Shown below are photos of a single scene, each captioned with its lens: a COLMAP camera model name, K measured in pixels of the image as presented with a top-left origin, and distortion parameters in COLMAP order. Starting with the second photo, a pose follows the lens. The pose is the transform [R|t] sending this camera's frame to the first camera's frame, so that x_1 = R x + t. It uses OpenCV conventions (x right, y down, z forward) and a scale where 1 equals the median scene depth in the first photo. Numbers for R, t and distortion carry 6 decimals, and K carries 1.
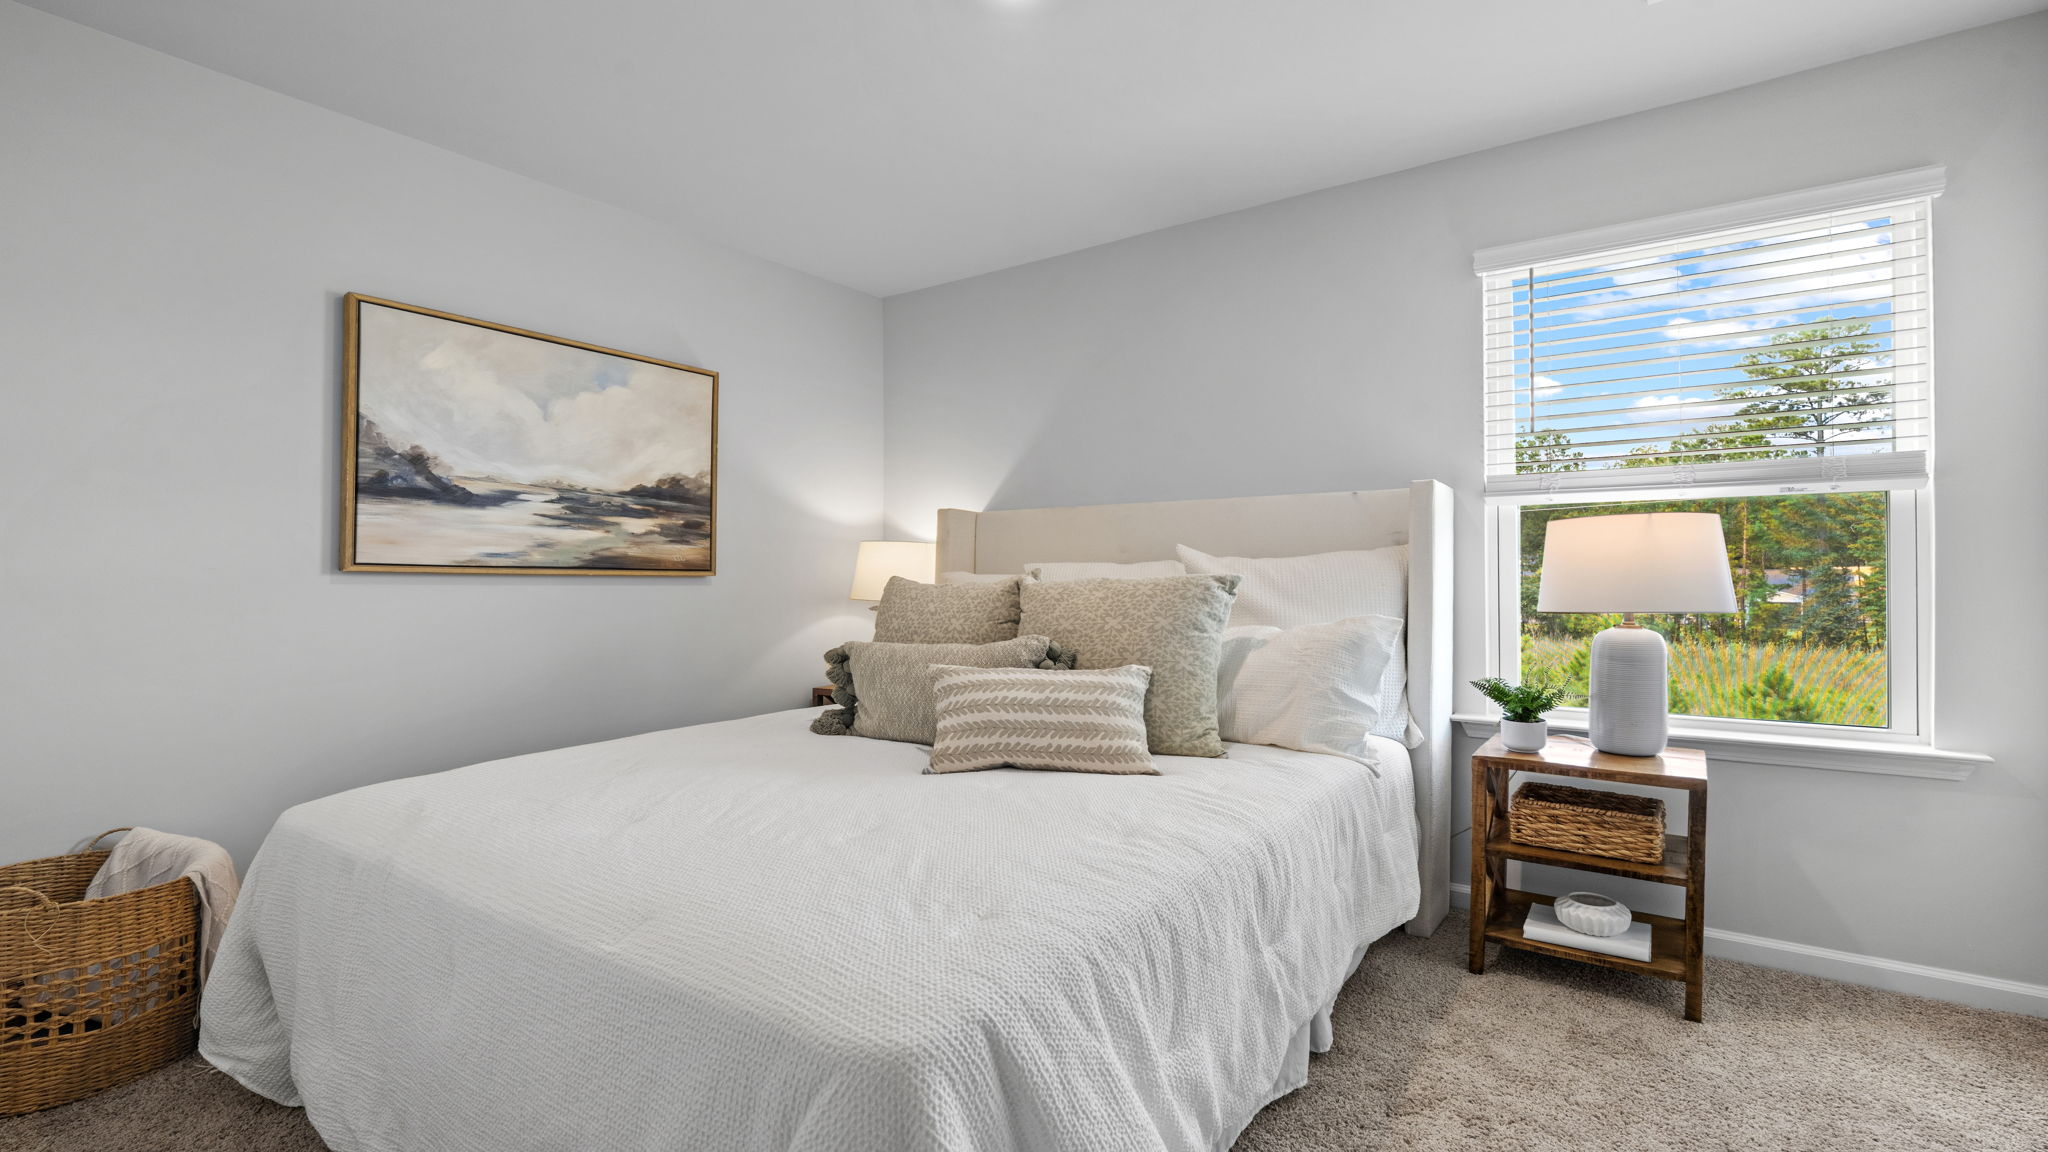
lens RADIAL K [[921.8, 0, 1019.0], [0, 921.8, 582.3], [0, 0, 1]] dist [-0.010416, 0.001038]
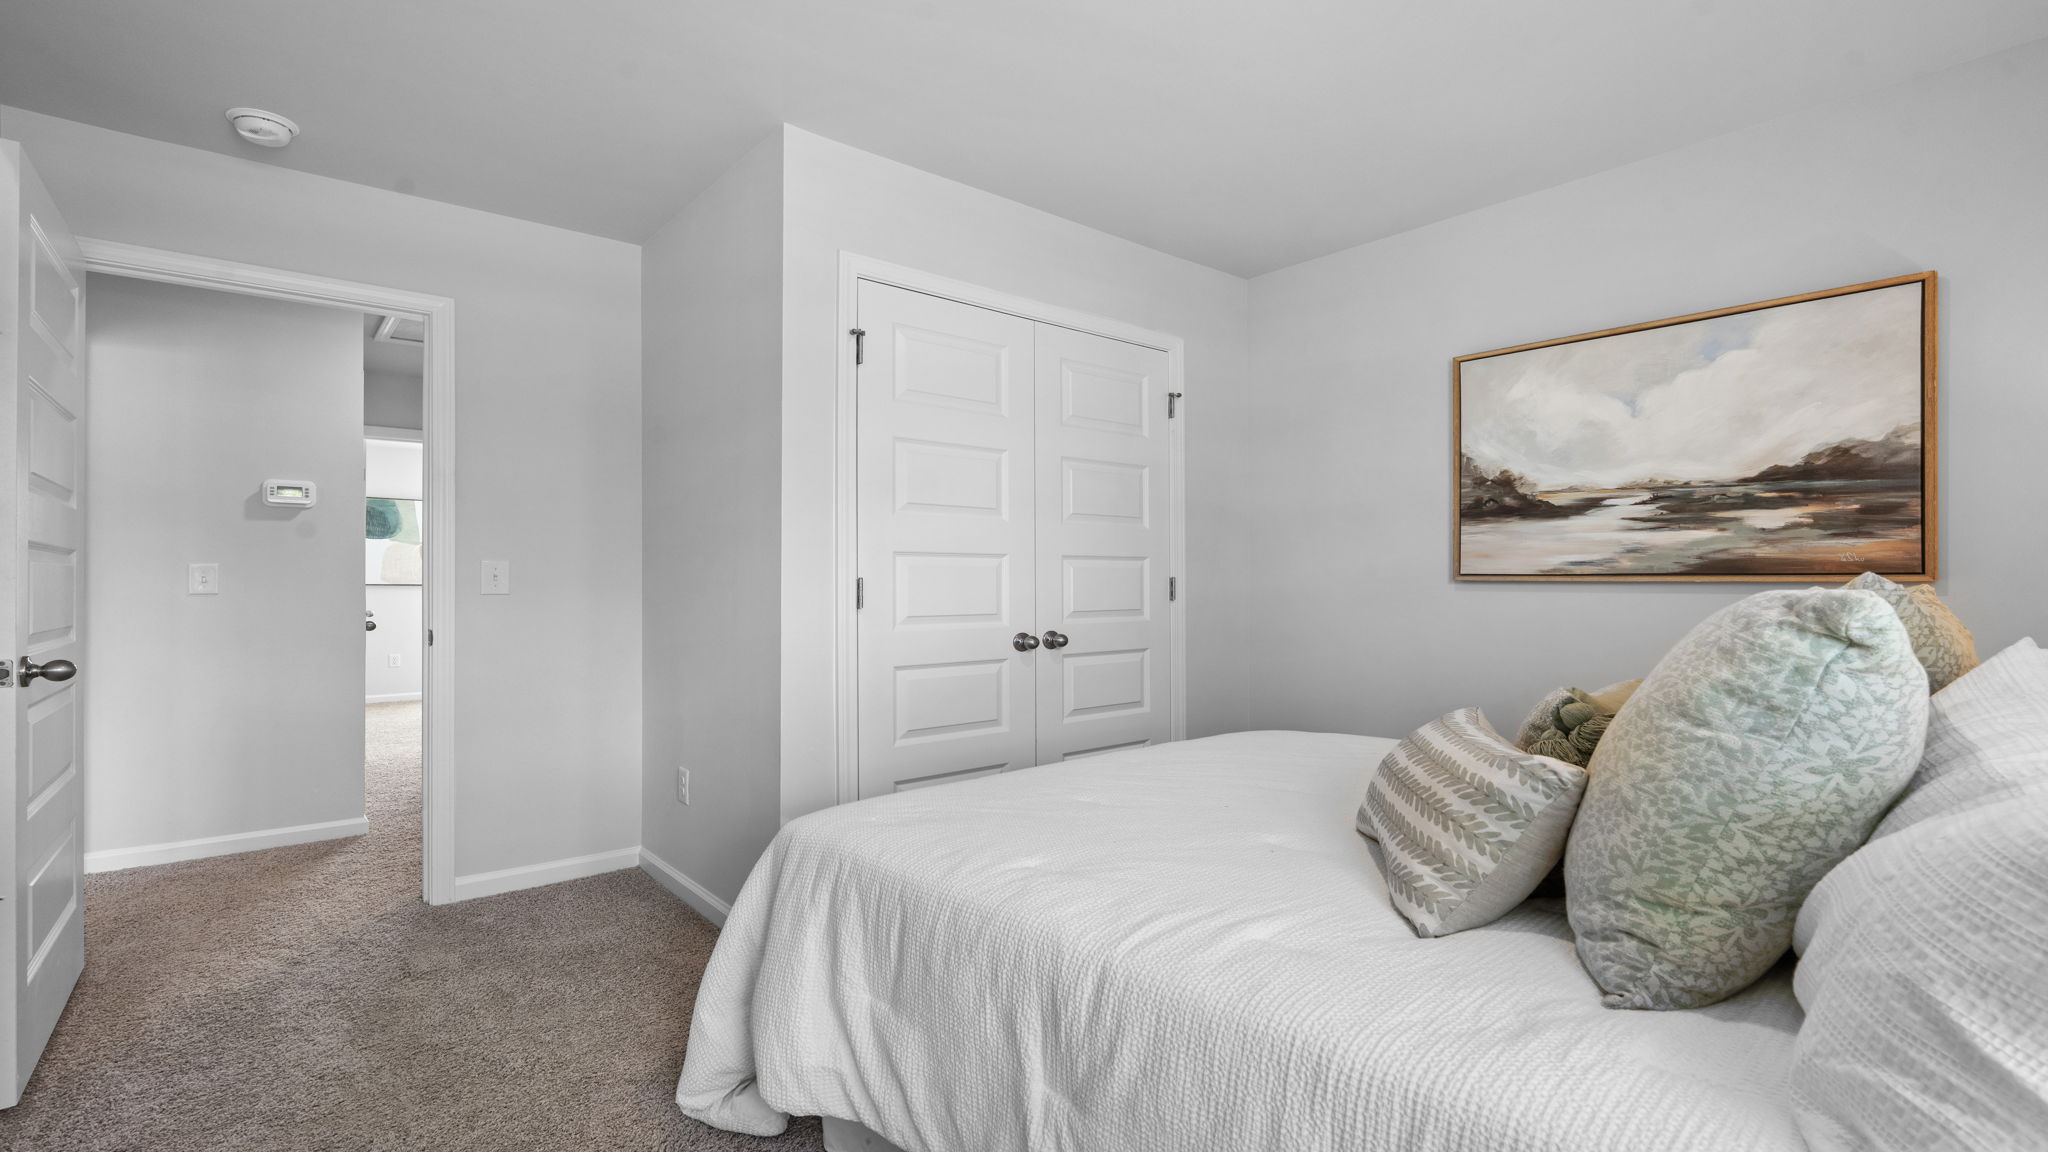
lens RADIAL K [[921.8, 0, 1019.0], [0, 921.8, 582.3], [0, 0, 1]] dist [-0.010416, 0.001038]
pose [[-0.230687, -0.001776, -0.973026, 0.522559], [0.001457, 0.999997, -0.002171, -0.006904], [0.973027, -0.001918, -0.230683, 0.592012]]
